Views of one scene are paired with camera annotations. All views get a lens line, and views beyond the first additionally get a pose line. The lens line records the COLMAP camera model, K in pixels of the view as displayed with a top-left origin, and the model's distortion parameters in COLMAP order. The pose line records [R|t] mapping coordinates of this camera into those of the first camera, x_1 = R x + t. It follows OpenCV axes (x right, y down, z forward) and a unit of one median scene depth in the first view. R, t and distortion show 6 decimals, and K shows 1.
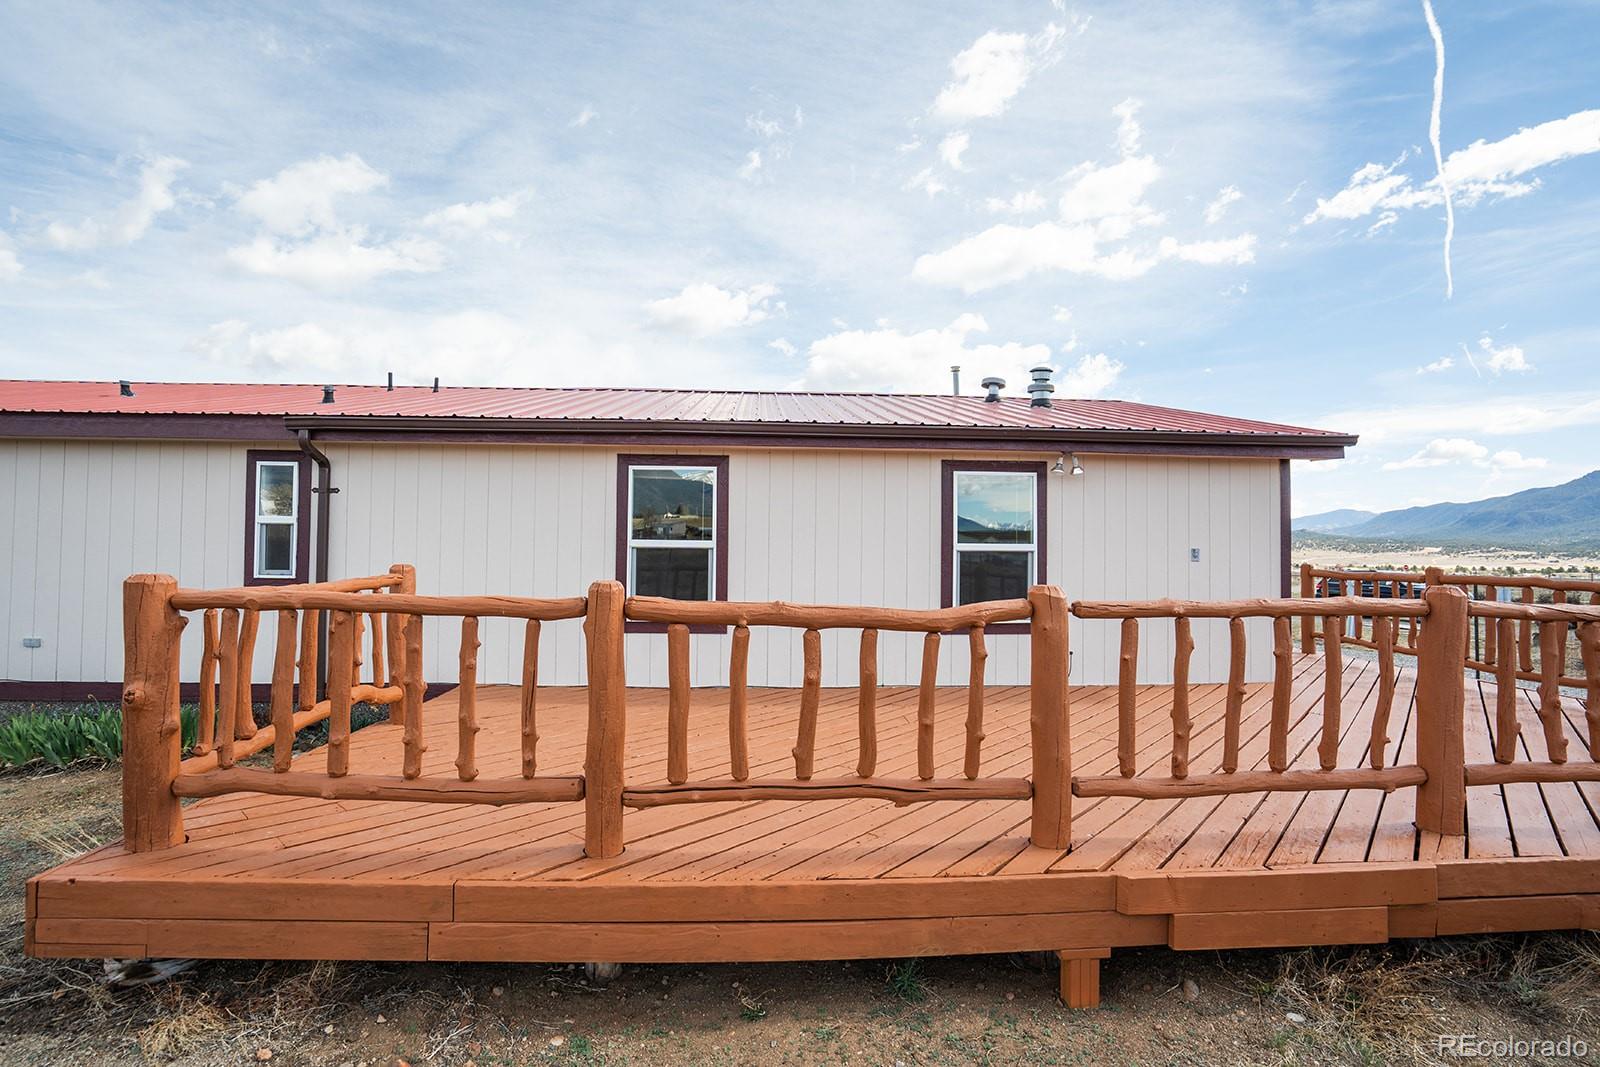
lens RADIAL K [[723.9, 0, 788.7], [0, 723.9, 553.0], [0, 0, 1]] dist [-0.043224, 0.011160]
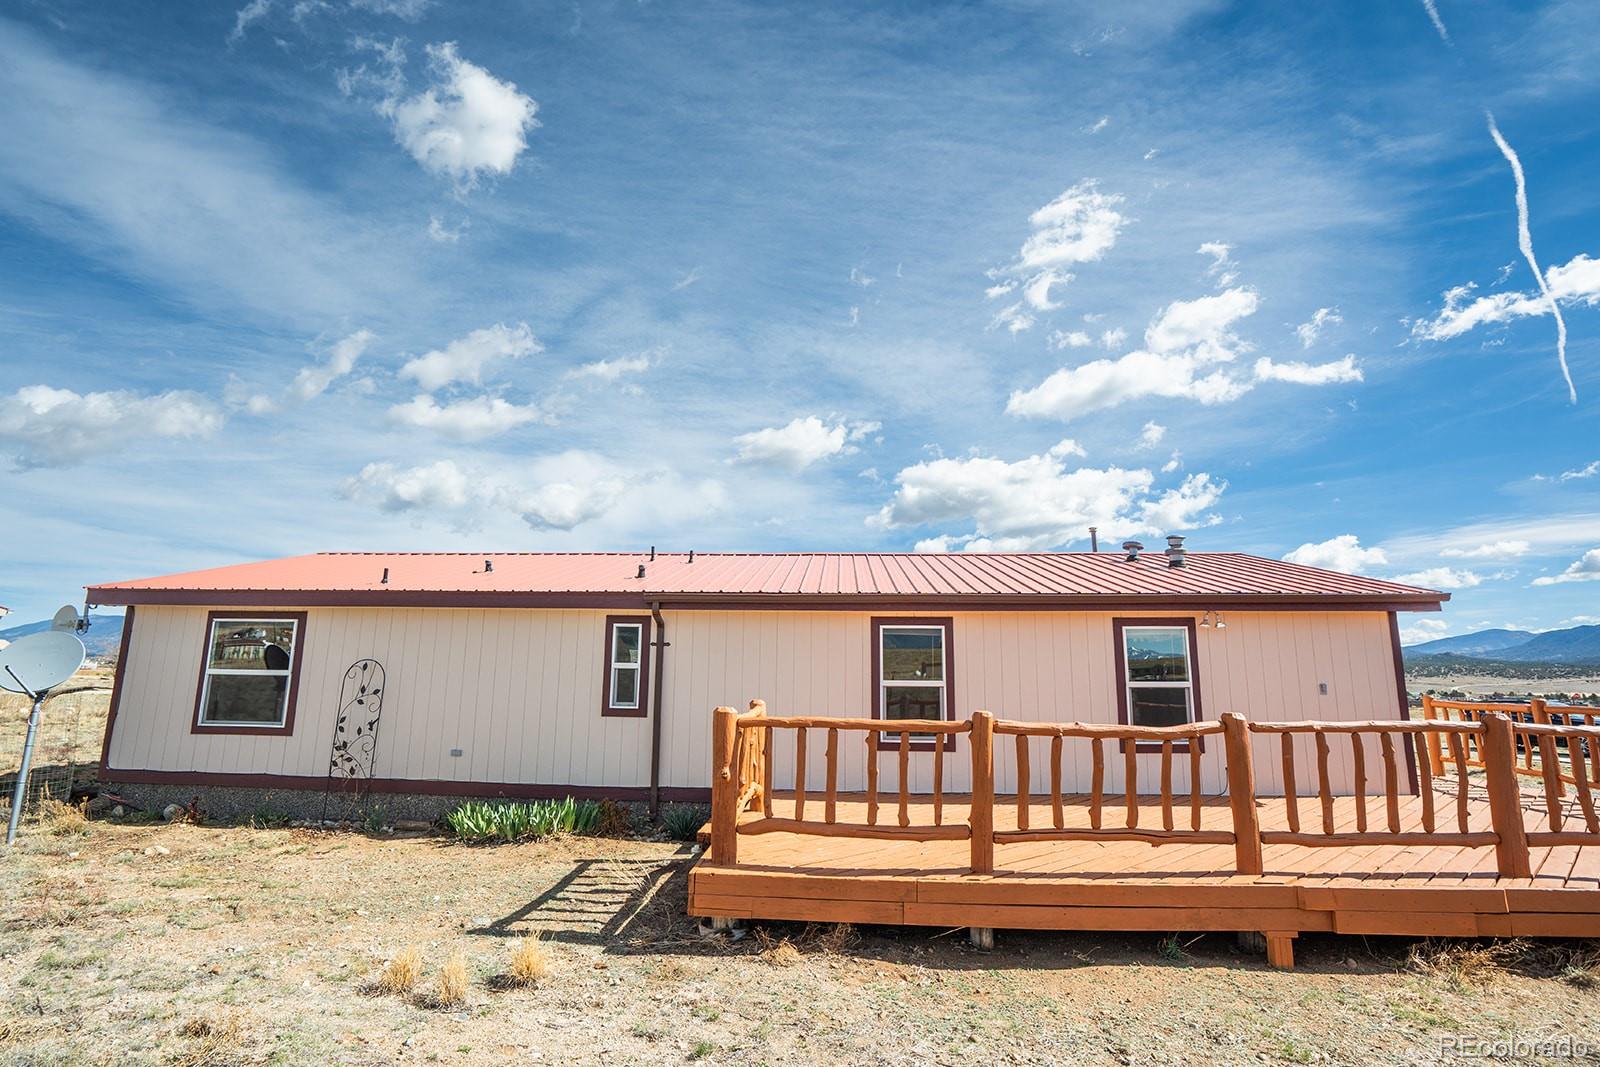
lens RADIAL K [[723.9, 0, 794.9], [0, 723.9, 559.2], [0, 0, 1]] dist [-0.043224, 0.011160]
pose [[0.993123, -0.019361, -0.115466, -0.219216], [-0.000356, 0.985729, -0.168339, -0.013697], [0.117077, 0.167222, 0.978943, -0.388490]]
